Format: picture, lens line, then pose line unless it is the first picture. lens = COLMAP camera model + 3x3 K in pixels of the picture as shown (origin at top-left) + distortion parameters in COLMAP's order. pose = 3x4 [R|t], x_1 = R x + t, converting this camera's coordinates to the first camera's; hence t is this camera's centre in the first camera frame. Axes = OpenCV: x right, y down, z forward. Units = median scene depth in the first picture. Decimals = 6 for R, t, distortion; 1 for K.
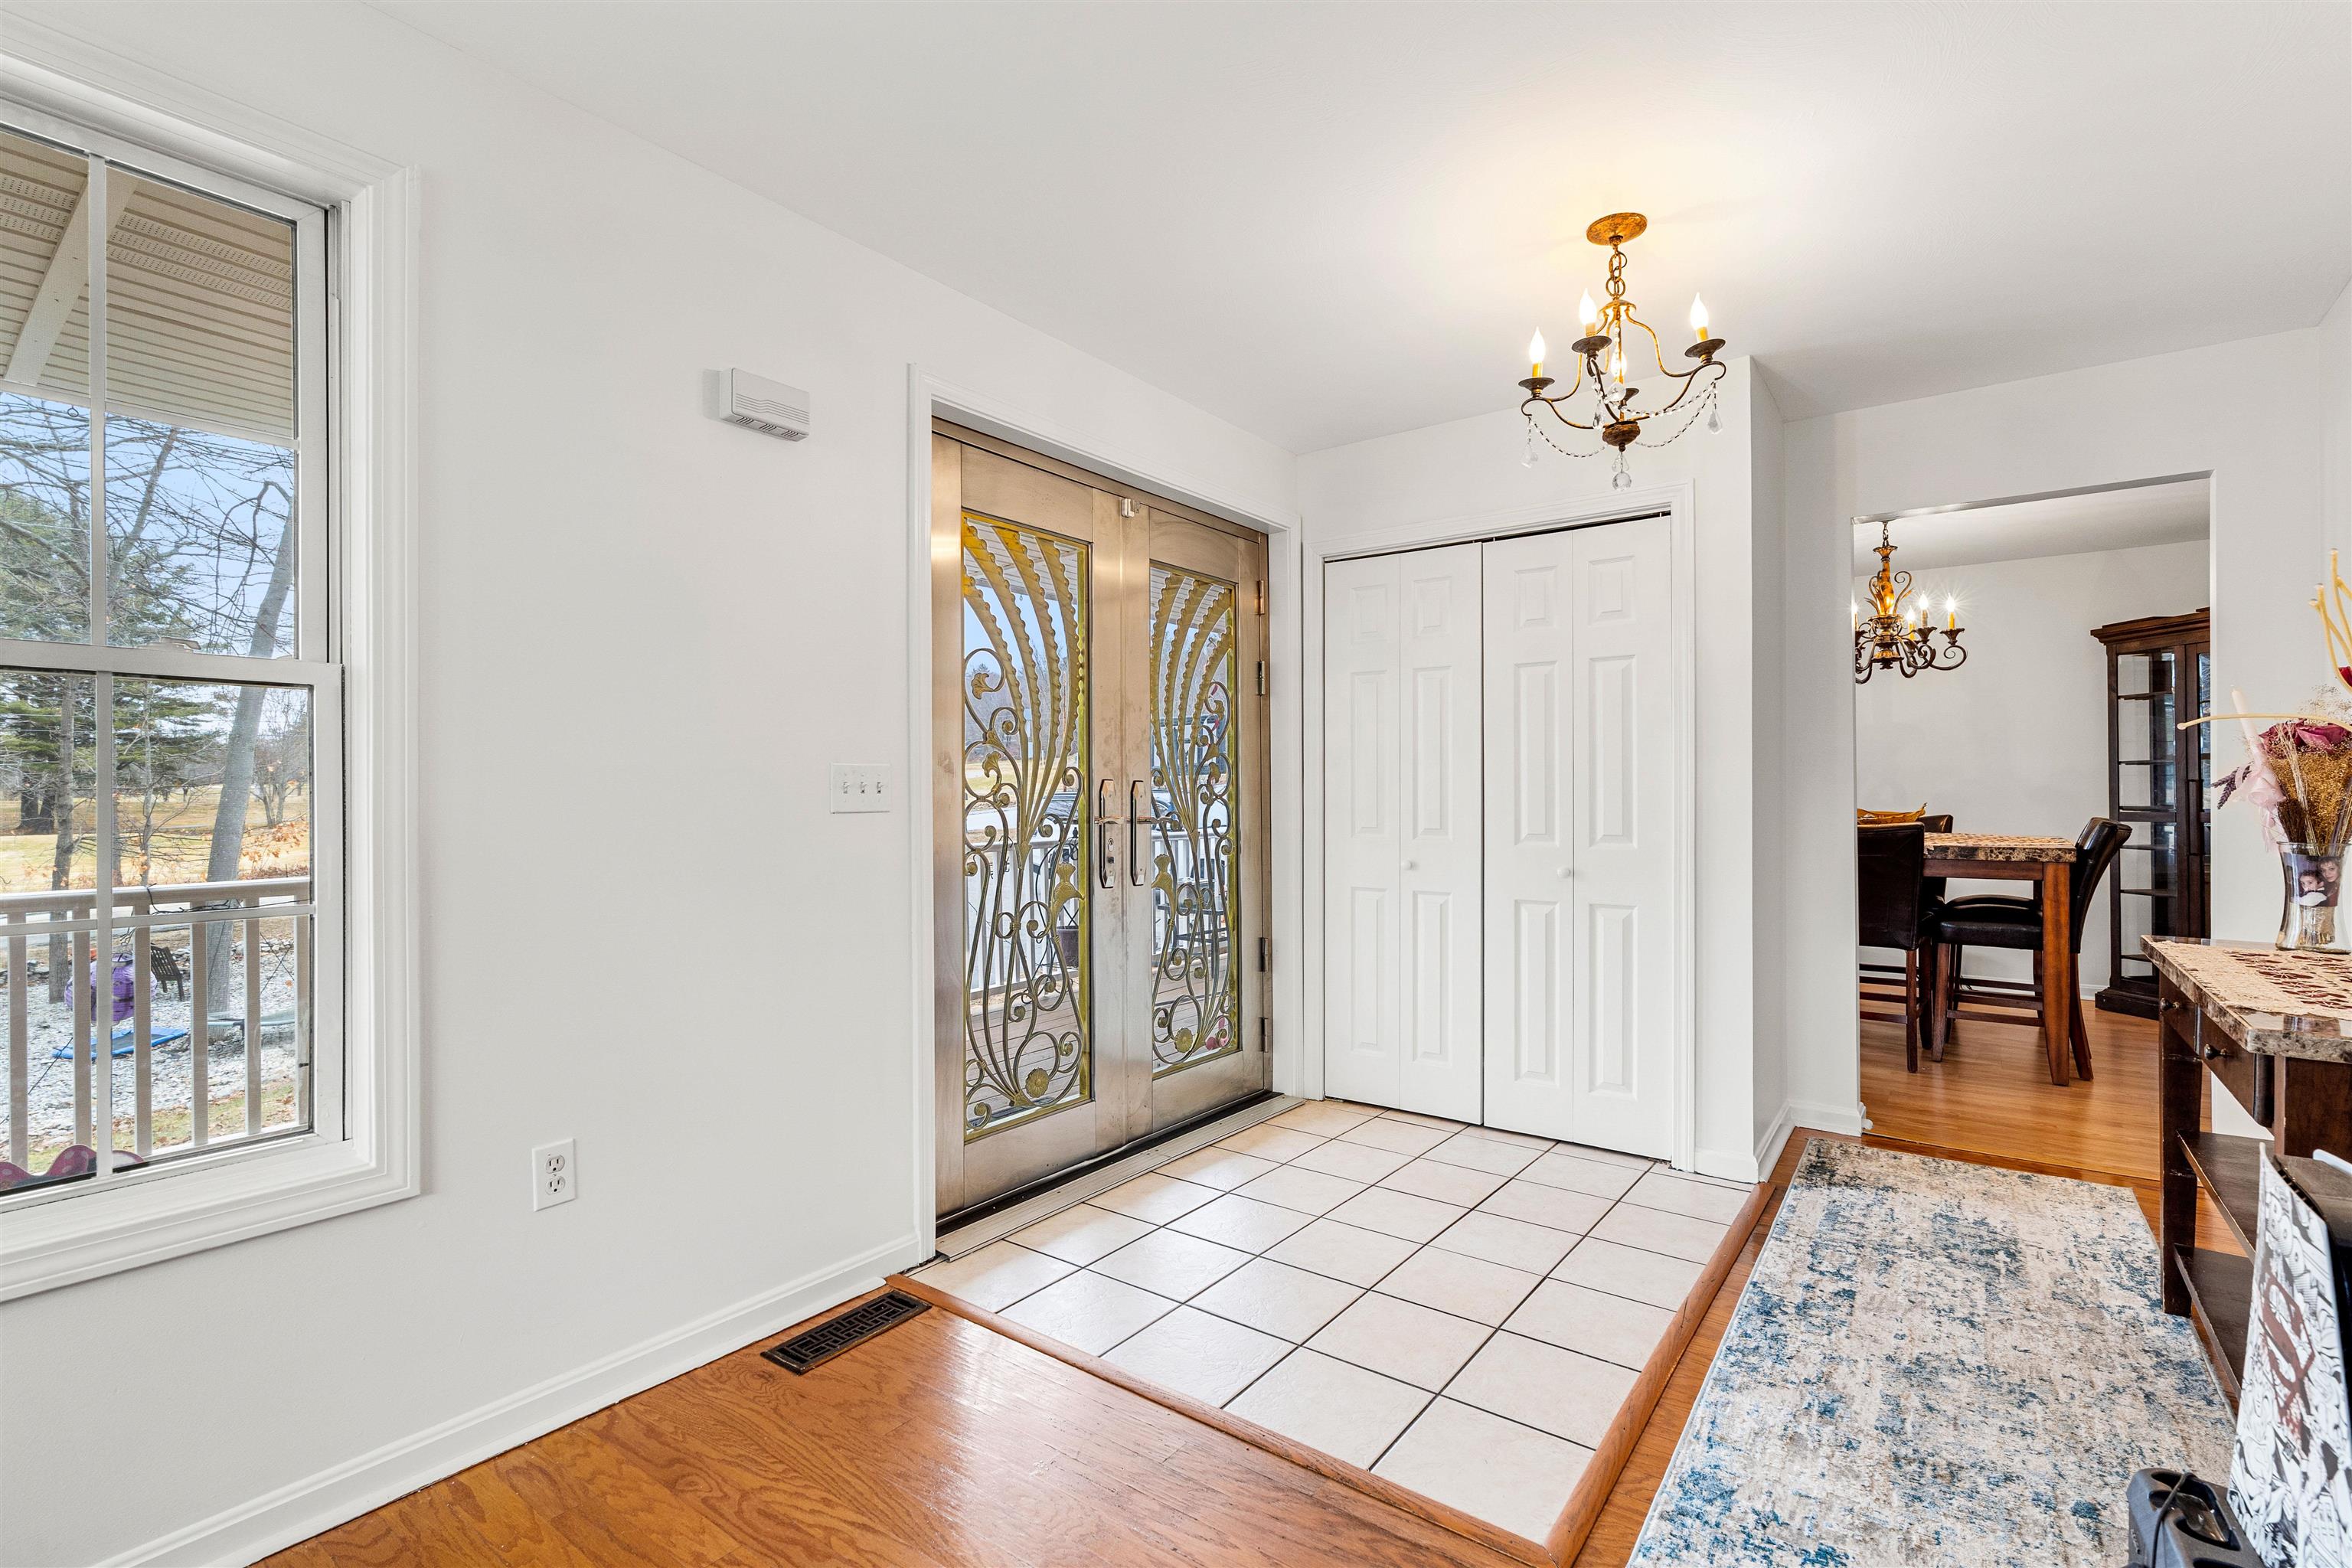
lens RADIAL K [[1070.6, 0, 1185.5], [0, 1070.6, 787.3], [0, 0, 1]] dist [-0.013553, 0.005371]
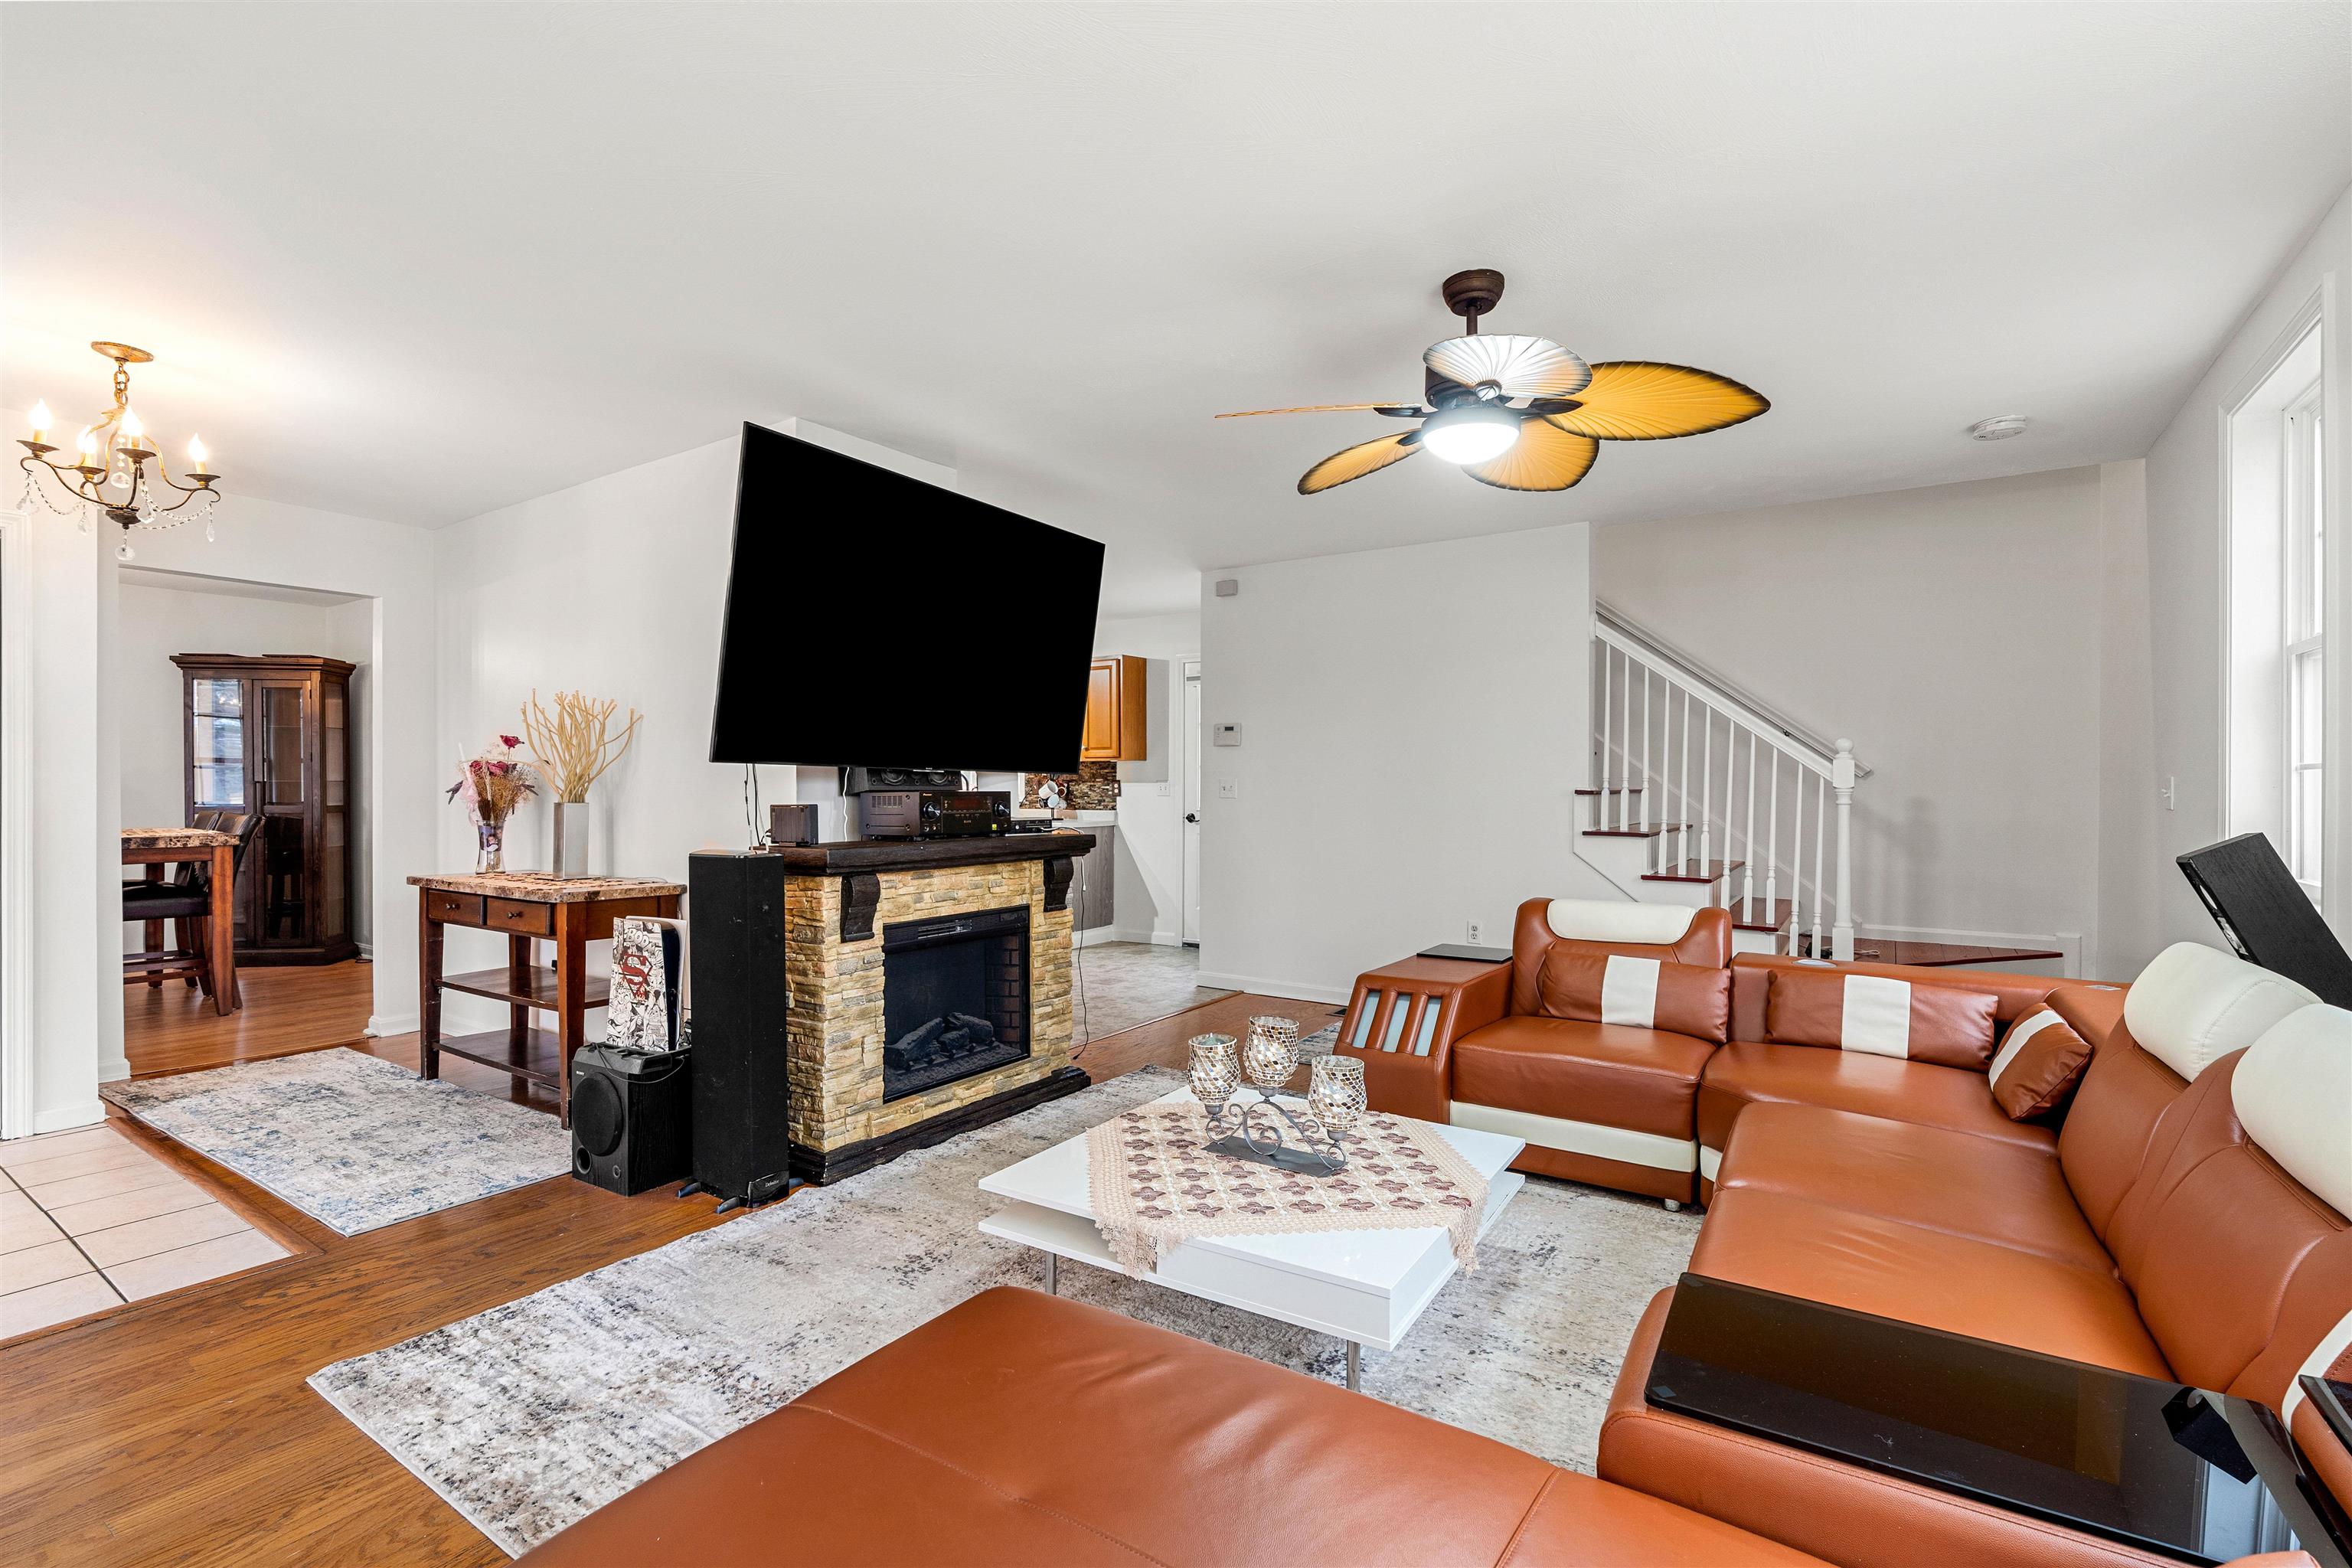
lens RADIAL K [[1062.0, 0, 1182.8], [0, 1062.0, 800.7], [0, 0, 1]] dist [-0.013110, 0.005642]
pose [[-0.050479, -0.011832, 0.998655, -1.008811], [-0.009179, 0.999893, 0.011383, -0.019843], [-0.998683, -0.008592, -0.050583, -0.216368]]
